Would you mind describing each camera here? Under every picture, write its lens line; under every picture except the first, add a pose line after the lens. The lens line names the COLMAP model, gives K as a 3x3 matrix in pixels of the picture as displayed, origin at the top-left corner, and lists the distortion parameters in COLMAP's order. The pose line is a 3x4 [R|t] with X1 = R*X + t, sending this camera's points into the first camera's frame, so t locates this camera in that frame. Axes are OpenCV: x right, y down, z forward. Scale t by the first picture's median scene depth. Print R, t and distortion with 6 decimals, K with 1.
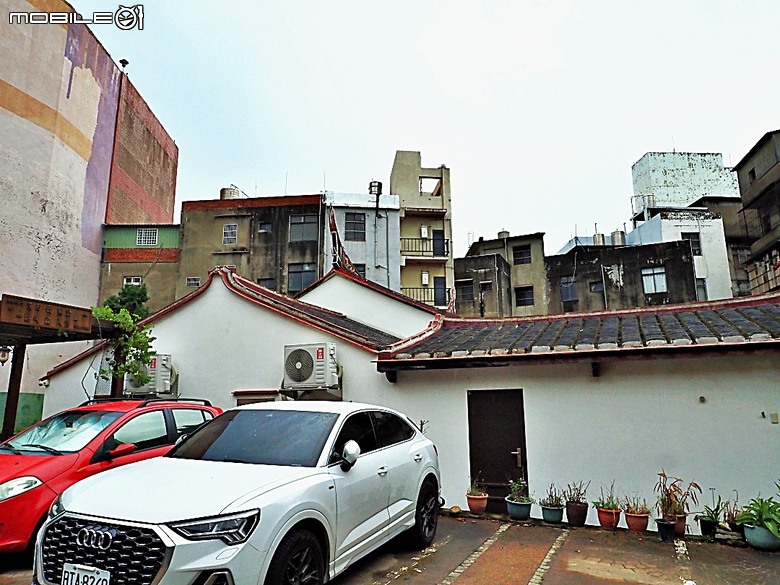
lens RADIAL K [[583.2, 0, 390.0], [0, 583.2, 292.5], [0, 0, 1]] dist [-0.018547, 0.000965]
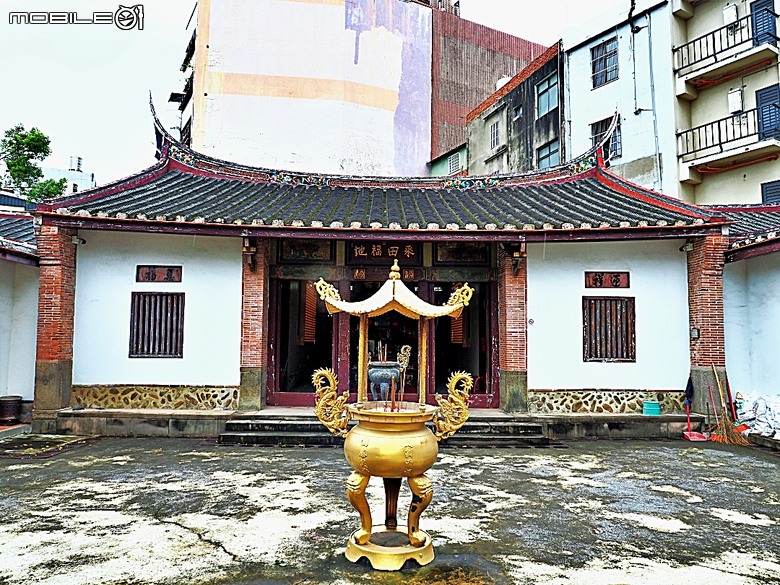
lens RADIAL K [[583.2, 0, 390.0], [0, 583.2, 292.5], [0, 0, 1]] dist [-0.018547, 0.000965]
pose [[0.404894, -0.067948, -0.911836, 0.427796], [0.181479, 0.983368, 0.007306, 0.094297], [0.896173, -0.168437, 0.410491, 0.474057]]
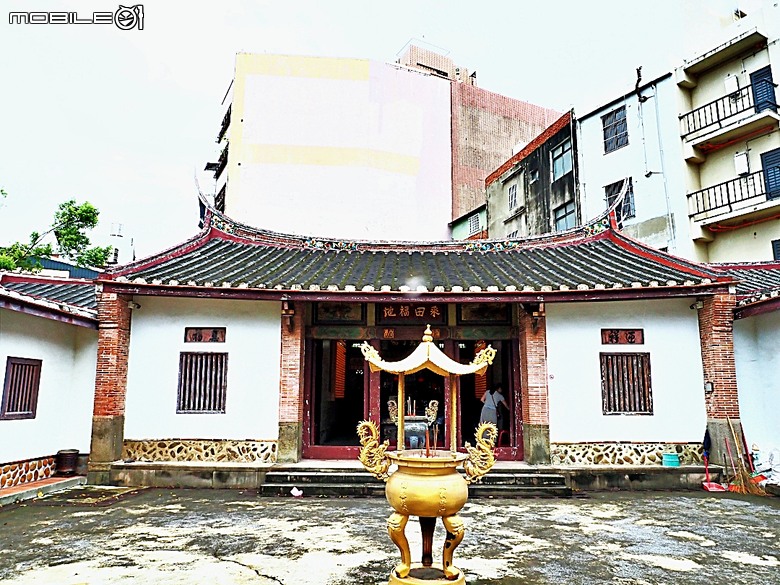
lens RADIAL K [[583.2, 0, 390.0], [0, 583.2, 292.5], [0, 0, 1]] dist [-0.018547, 0.000965]
pose [[0.370150, -0.158324, -0.915381, 0.452233], [0.190035, 0.977437, -0.092213, 0.091409], [0.909327, -0.139822, 0.391886, 0.459141]]
